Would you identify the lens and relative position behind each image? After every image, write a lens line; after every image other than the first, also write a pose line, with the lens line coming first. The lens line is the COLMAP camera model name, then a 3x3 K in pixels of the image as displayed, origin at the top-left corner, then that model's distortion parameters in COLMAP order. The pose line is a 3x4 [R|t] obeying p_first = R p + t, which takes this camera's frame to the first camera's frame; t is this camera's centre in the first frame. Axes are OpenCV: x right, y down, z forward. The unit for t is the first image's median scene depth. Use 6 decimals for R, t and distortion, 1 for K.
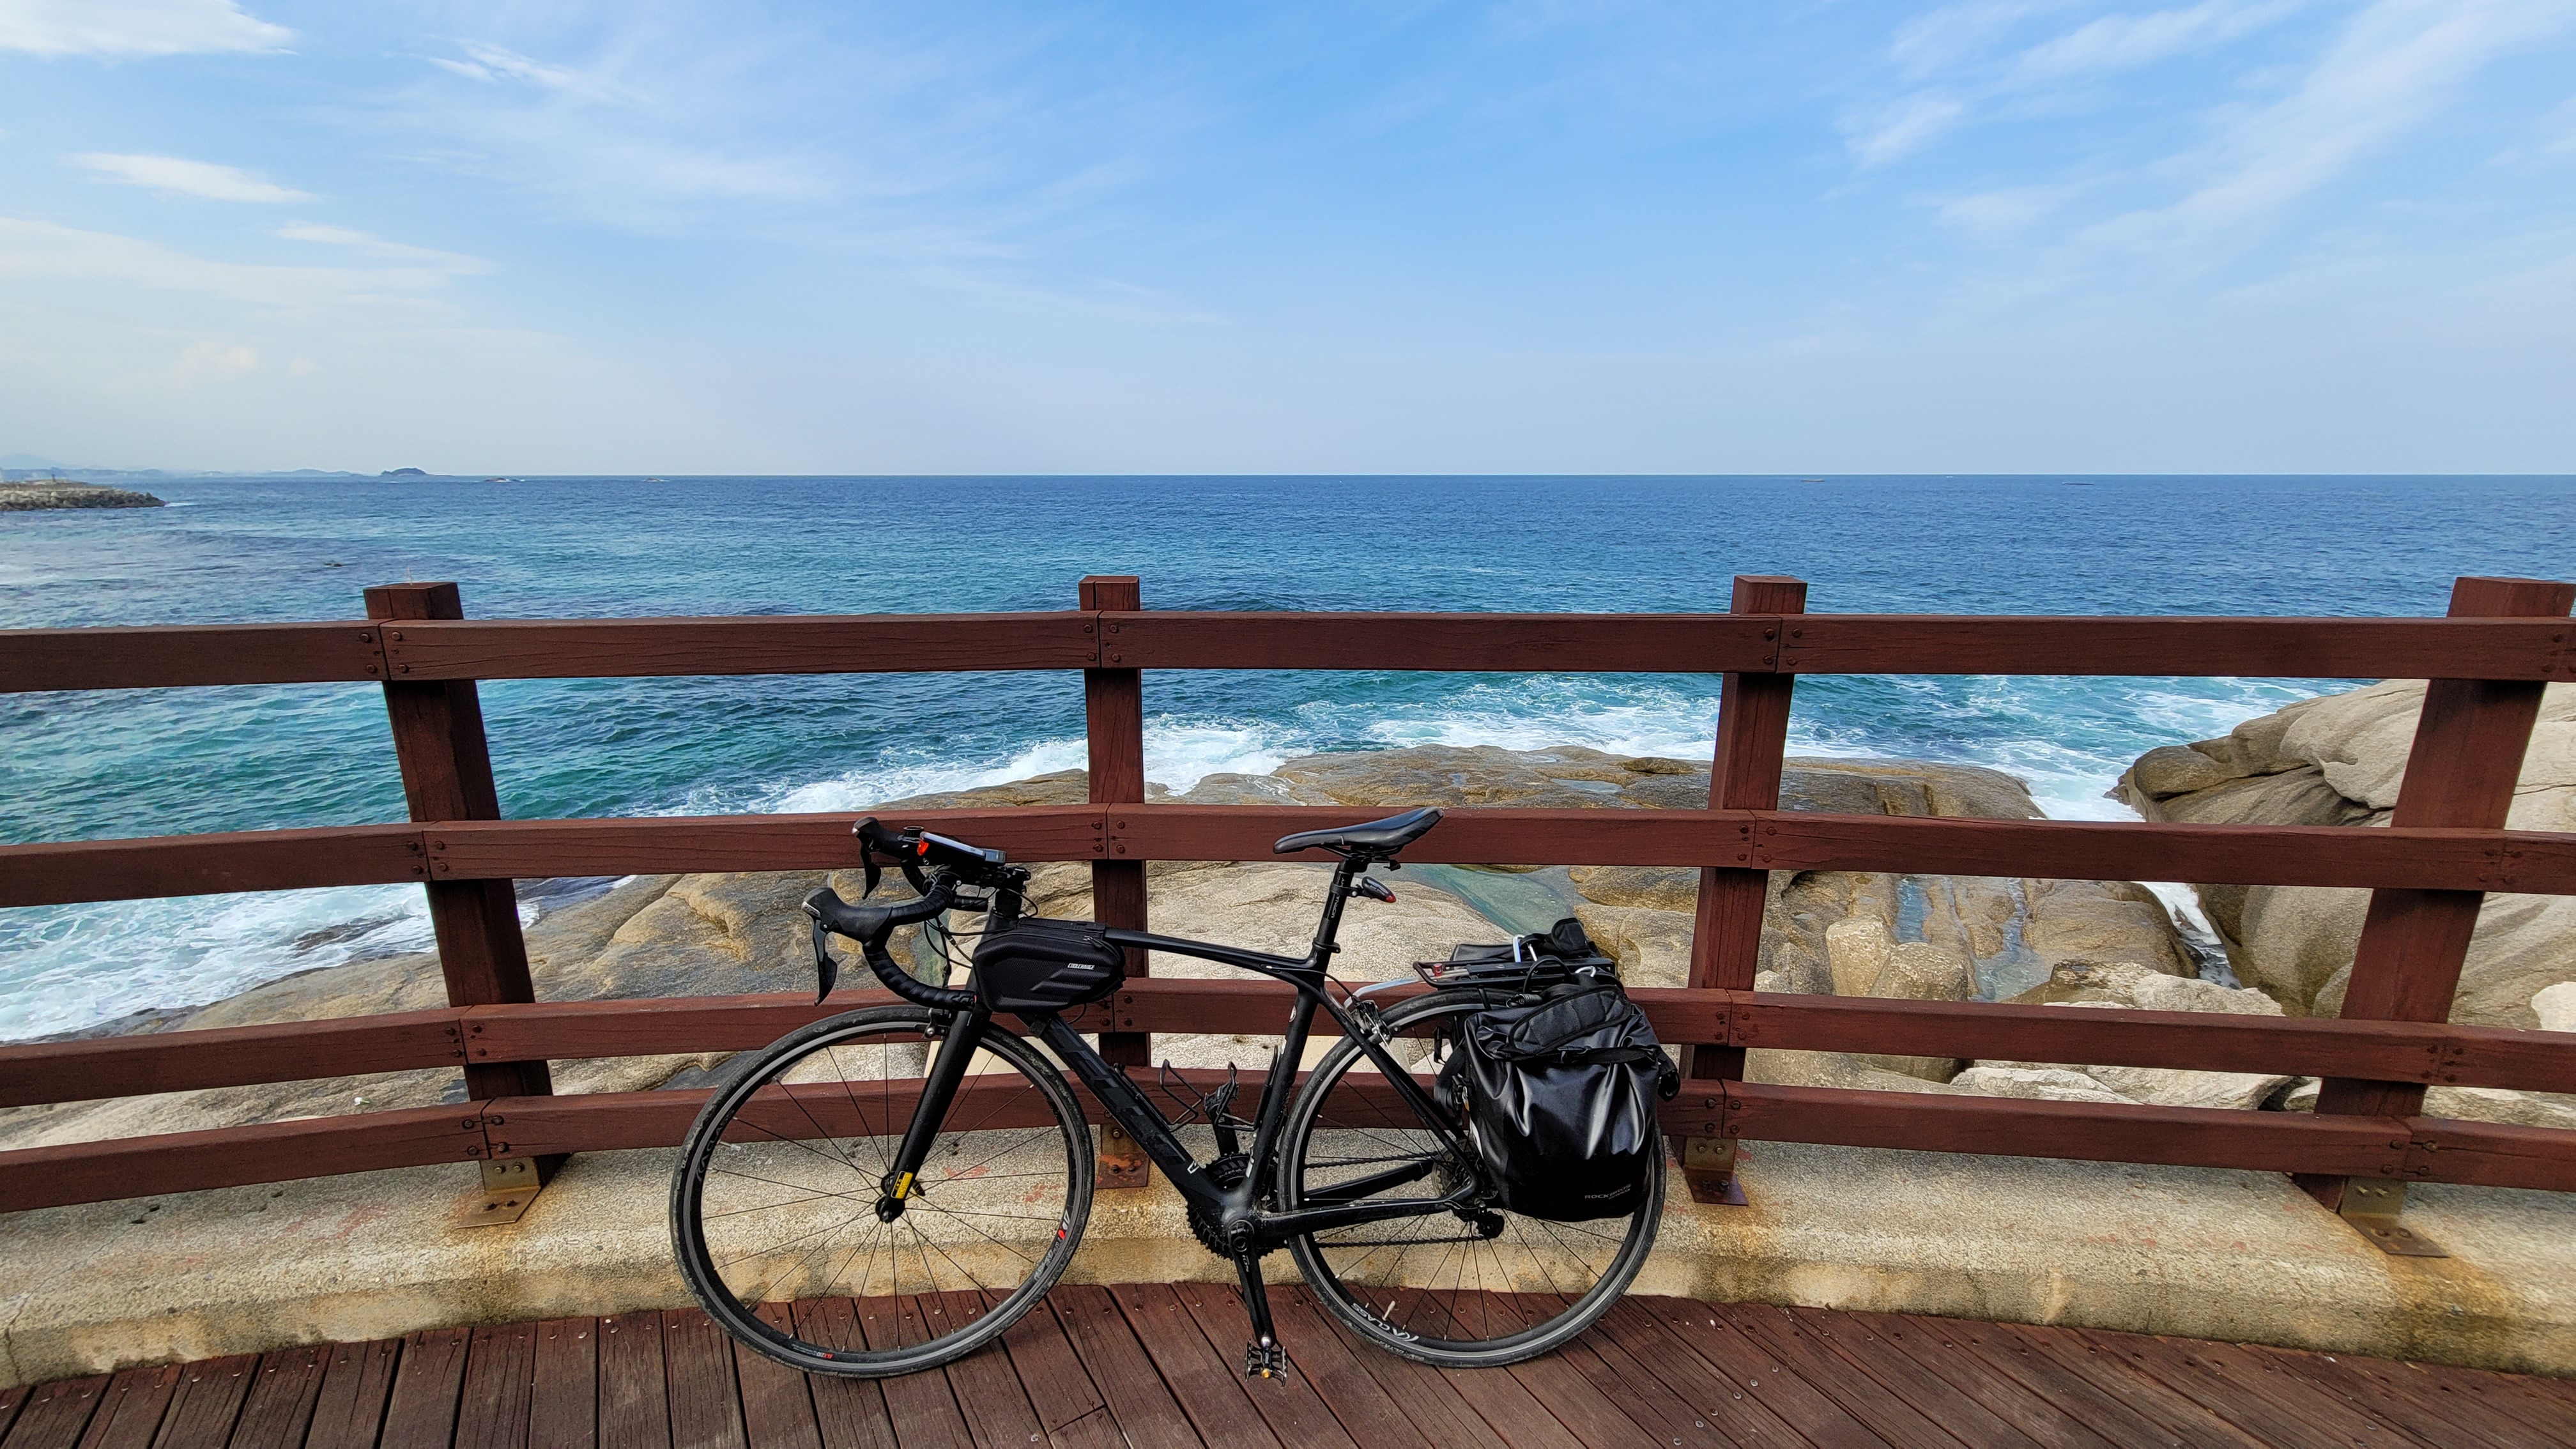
lens RADIAL K [[1078.6, 0, 1342.8], [0, 1078.6, 736.8], [0, 0, 1]] dist [-0.003555, -0.000279]
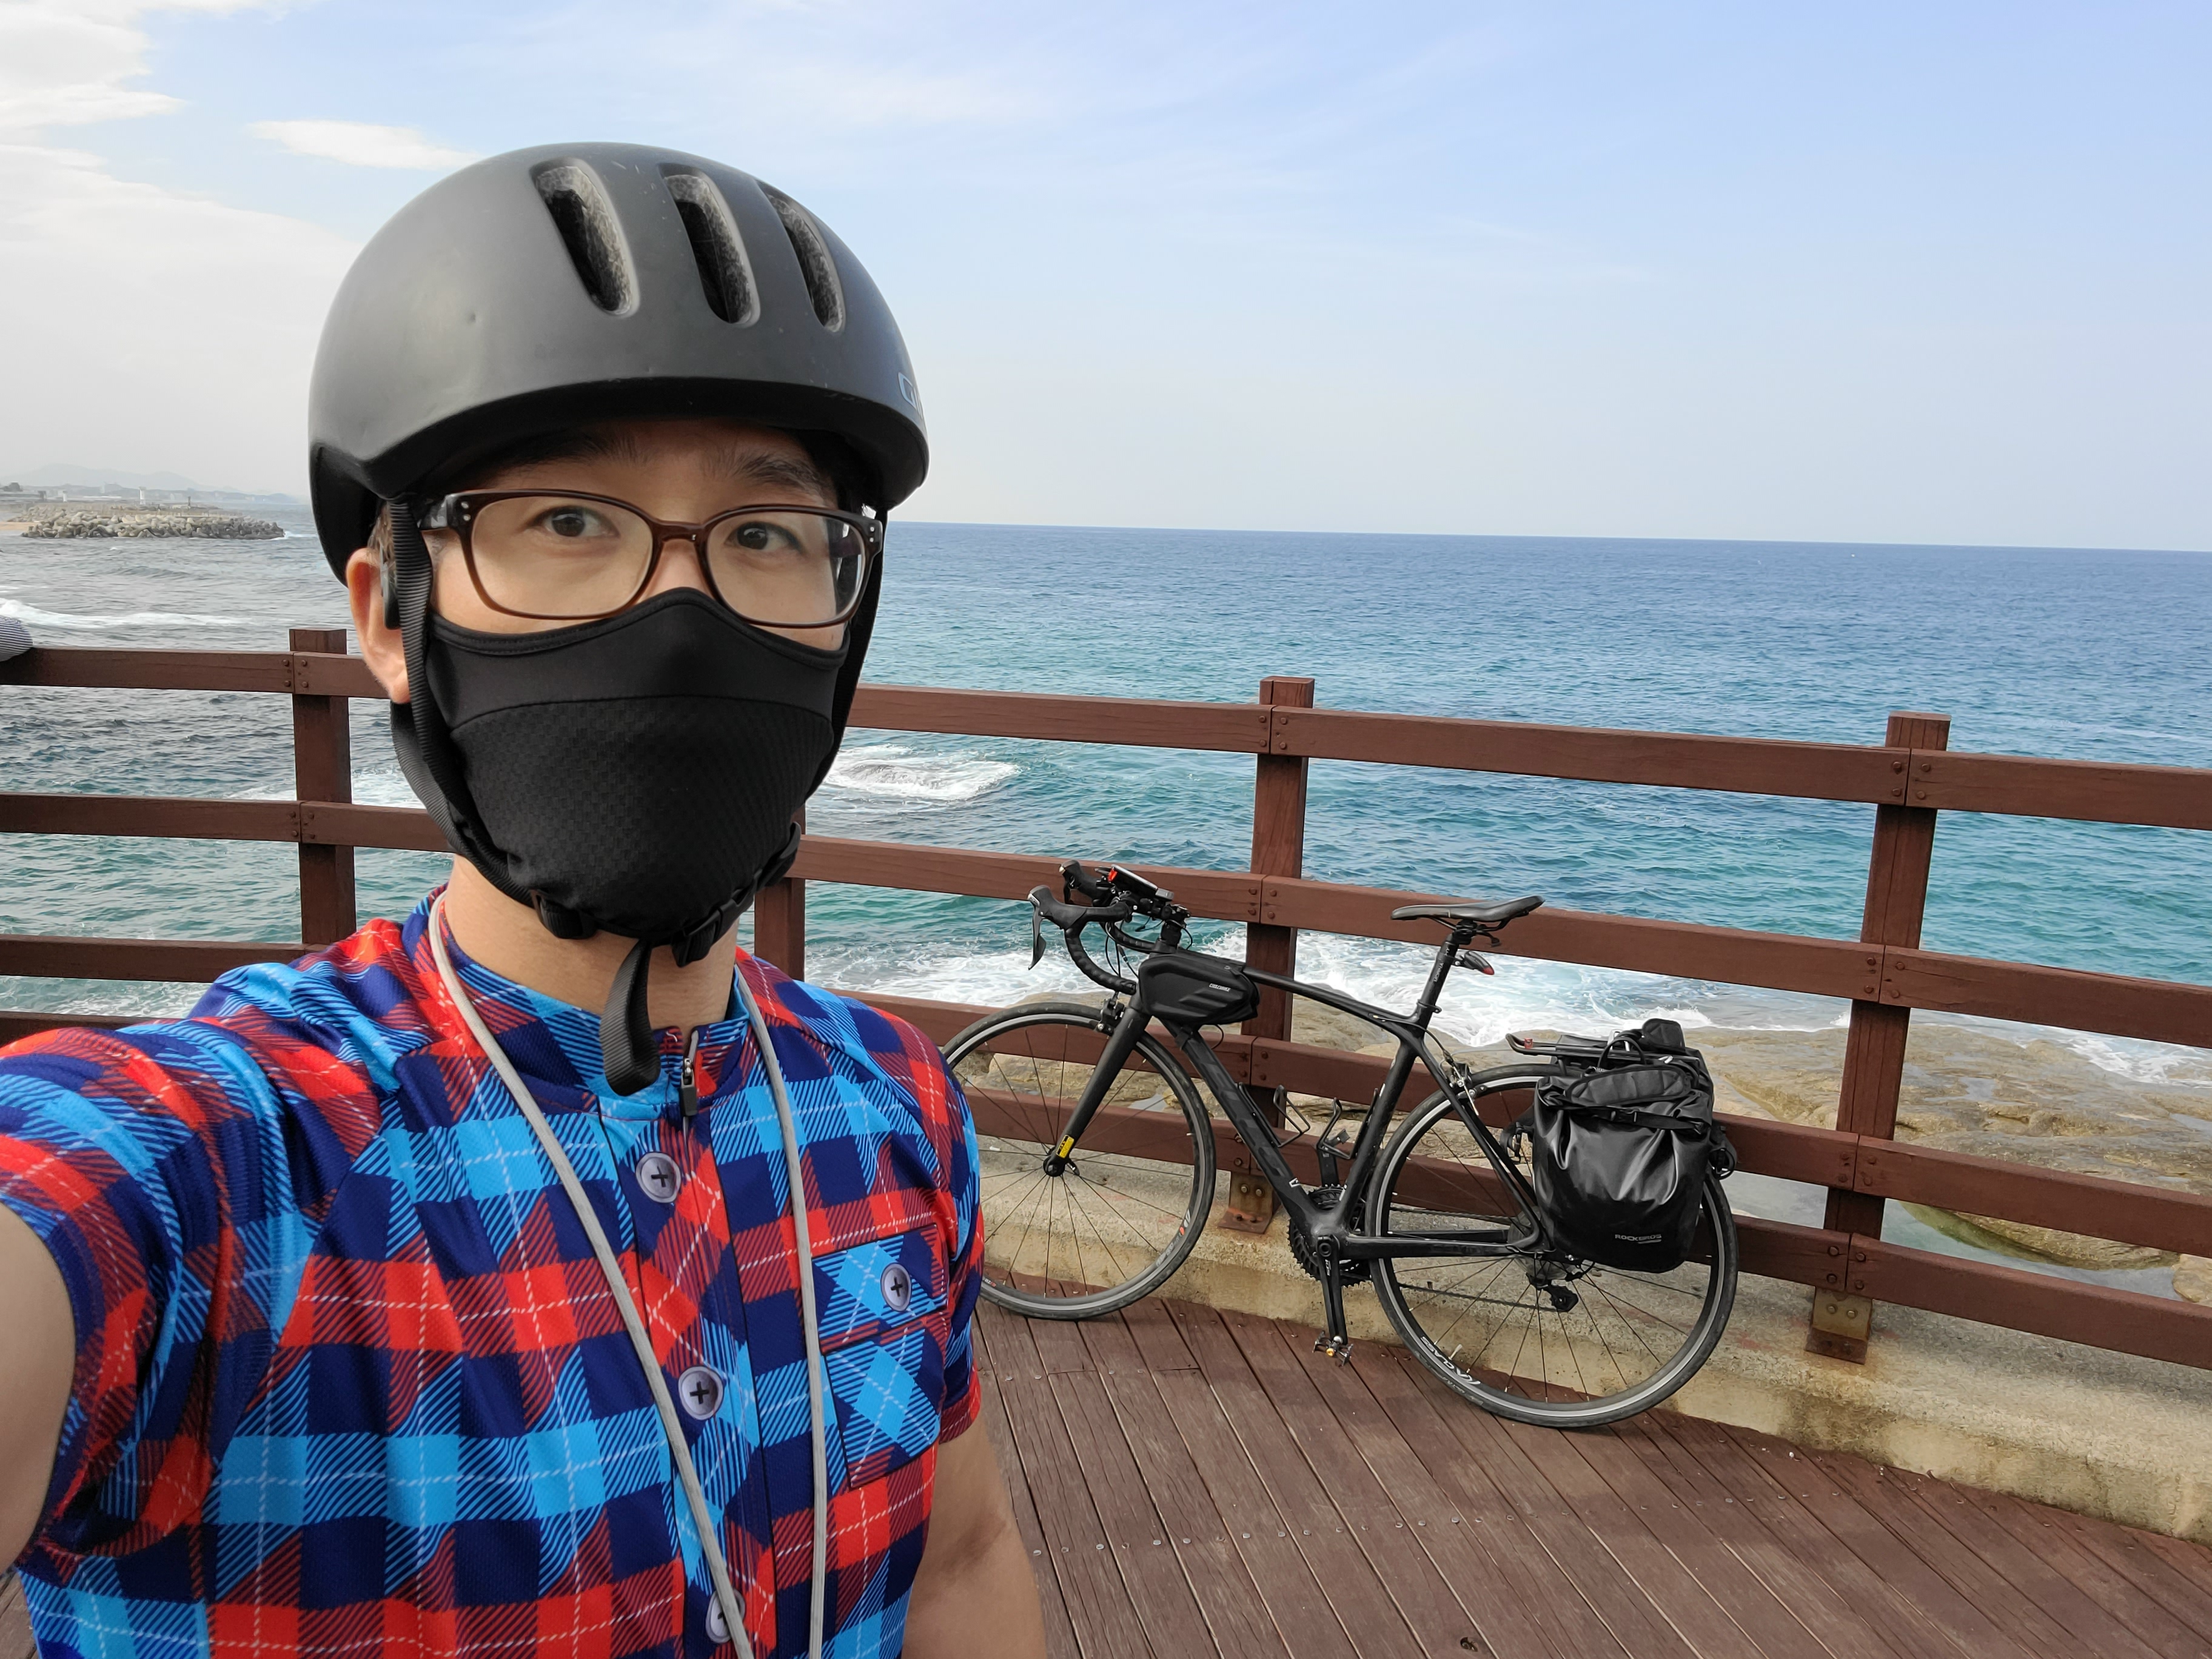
lens RADIAL K [[1604.8, 0, 1098.6], [0, 1604.8, 830.2], [0, 0, 1]] dist [-0.012101, -0.013594]
pose [[0.922010, 0.091656, -0.376161, 0.262341], [-0.115064, 0.992545, -0.040190, 0.108716], [0.369673, 0.080339, 0.925682, -0.660168]]
